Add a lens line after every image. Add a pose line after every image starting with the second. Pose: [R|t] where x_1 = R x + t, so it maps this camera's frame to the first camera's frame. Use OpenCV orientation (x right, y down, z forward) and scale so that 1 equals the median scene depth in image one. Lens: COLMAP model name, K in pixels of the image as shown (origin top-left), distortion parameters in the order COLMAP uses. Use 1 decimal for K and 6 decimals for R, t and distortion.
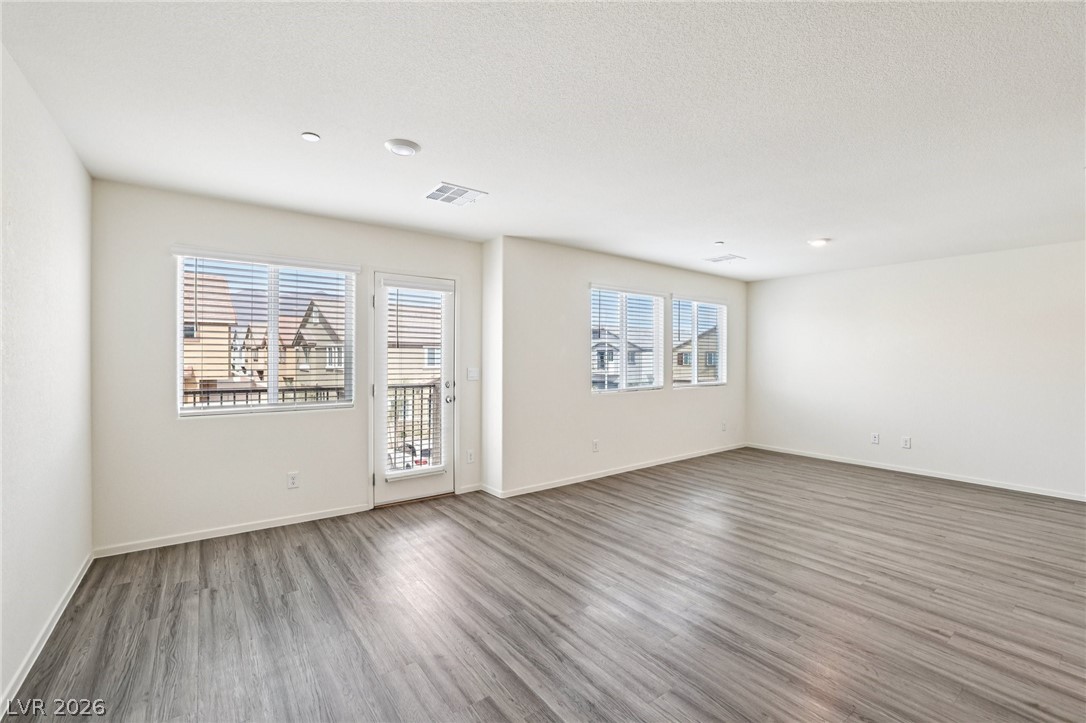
lens RADIAL K [[467.6, 0, 542.0], [0, 467.6, 358.3], [0, 0, 1]] dist [-0.038799, 0.011856]
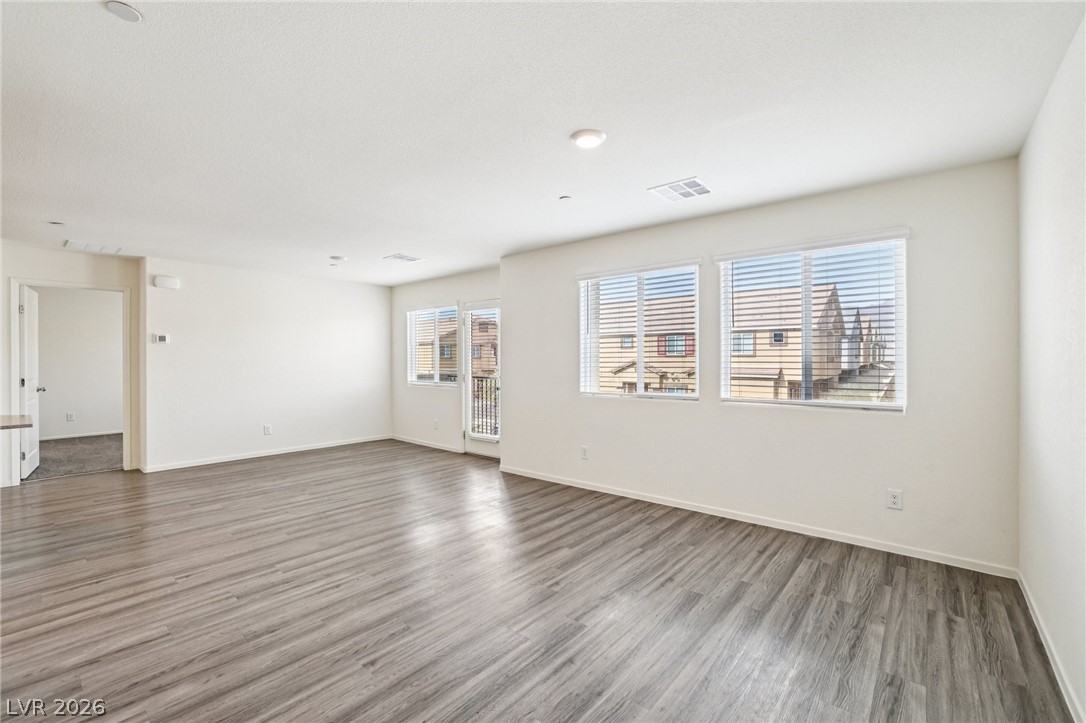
lens RADIAL K [[467.6, 0, 541.3], [0, 467.6, 360.2], [0, 0, 1]] dist [-0.038799, 0.011856]
pose [[0.215082, -0.004338, -0.976586, 1.253724], [-0.001090, 0.999988, -0.004682, 0.015183], [0.976595, 0.002071, 0.215075, 0.920164]]
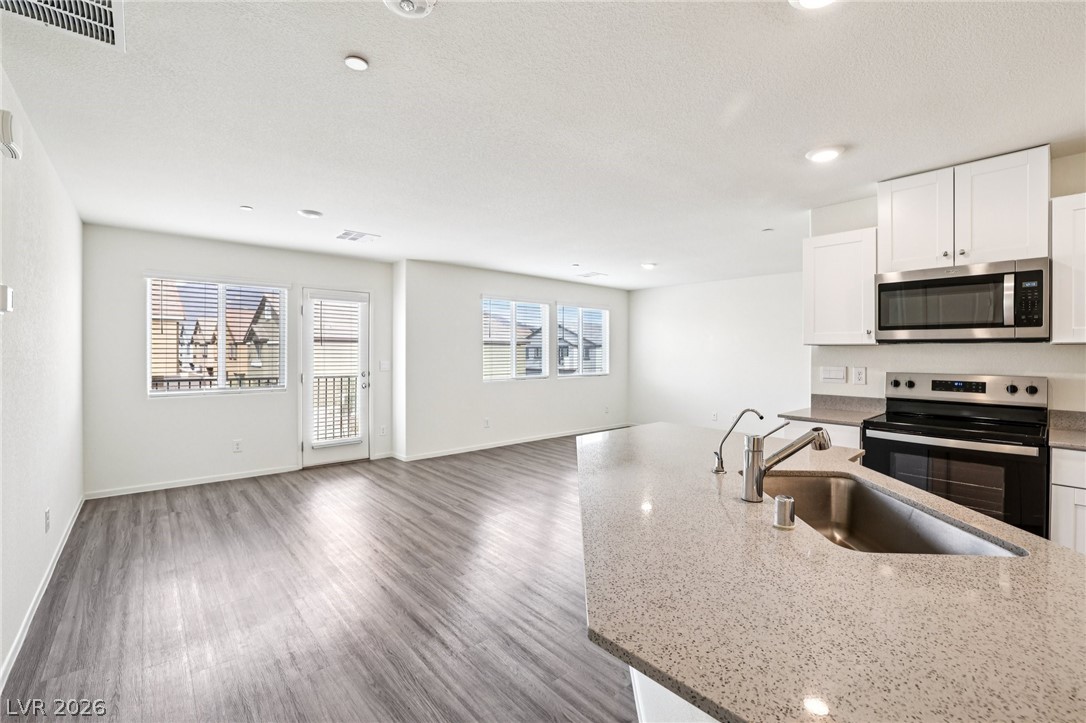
lens RADIAL K [[467.6, 0, 543.9], [0, 467.6, 355.3], [0, 0, 1]] dist [-0.038799, 0.011856]
pose [[0.996743, -0.001455, 0.080628, 0.212588], [0.001179, 0.999993, 0.003469, 0.000066], [-0.080632, -0.003362, 0.996738, -0.354669]]
